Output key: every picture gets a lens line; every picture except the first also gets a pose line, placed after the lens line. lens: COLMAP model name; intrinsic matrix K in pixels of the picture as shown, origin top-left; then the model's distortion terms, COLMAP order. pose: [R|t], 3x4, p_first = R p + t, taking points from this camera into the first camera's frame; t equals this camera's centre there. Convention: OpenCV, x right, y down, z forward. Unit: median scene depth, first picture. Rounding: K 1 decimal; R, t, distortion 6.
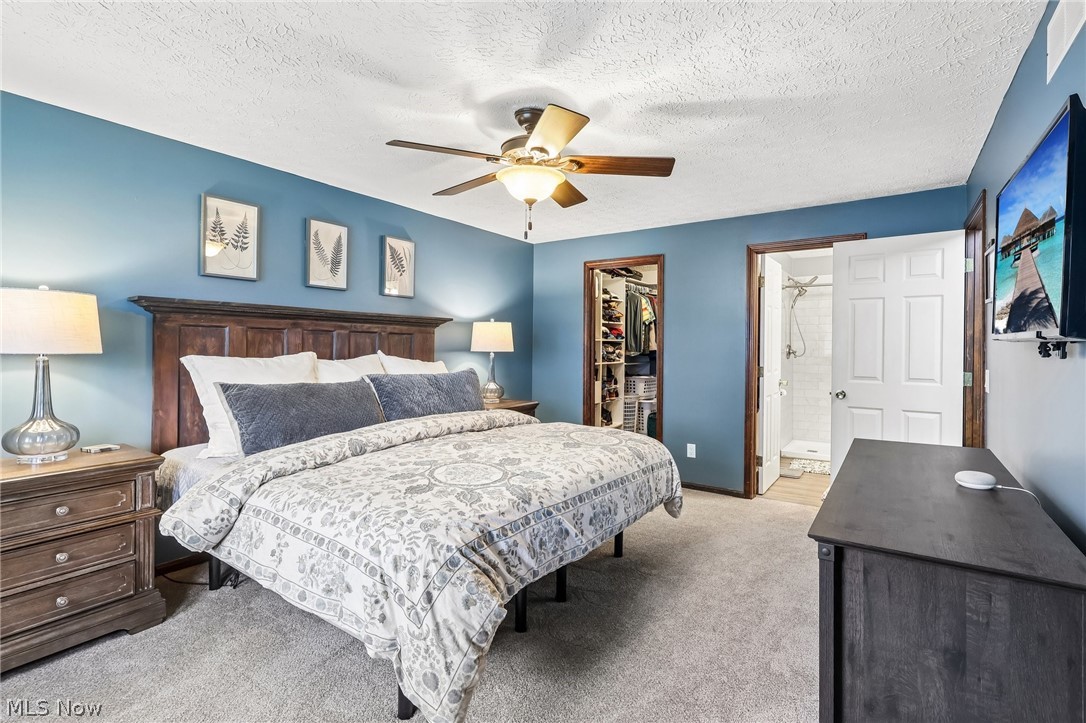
lens RADIAL K [[509.9, 0, 546.1], [0, 509.9, 353.5], [0, 0, 1]] dist [-0.000938, 0.000513]
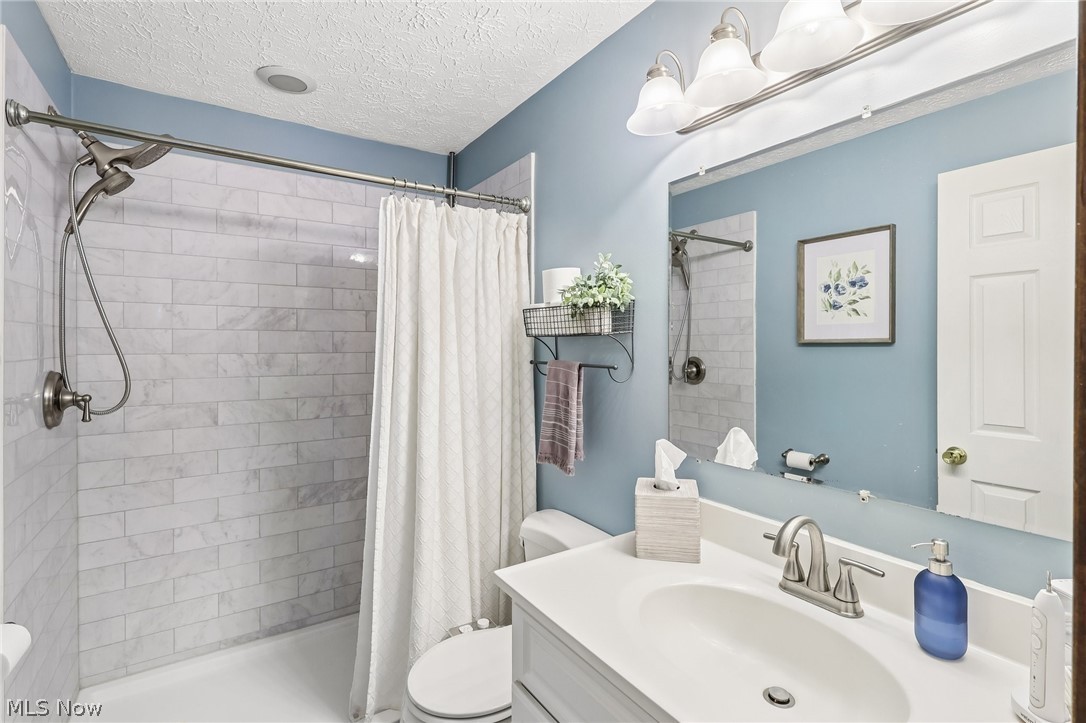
lens RADIAL K [[509.9, 0, 543.0], [0, 509.9, 354.1], [0, 0, 1]] dist [-0.000938, 0.000513]
pose [[0.377204, -0.004159, 0.926121, 0.325619], [0.014323, 0.999897, -0.001344, -0.022583], [-0.926020, 0.013772, 0.377224, 0.664368]]
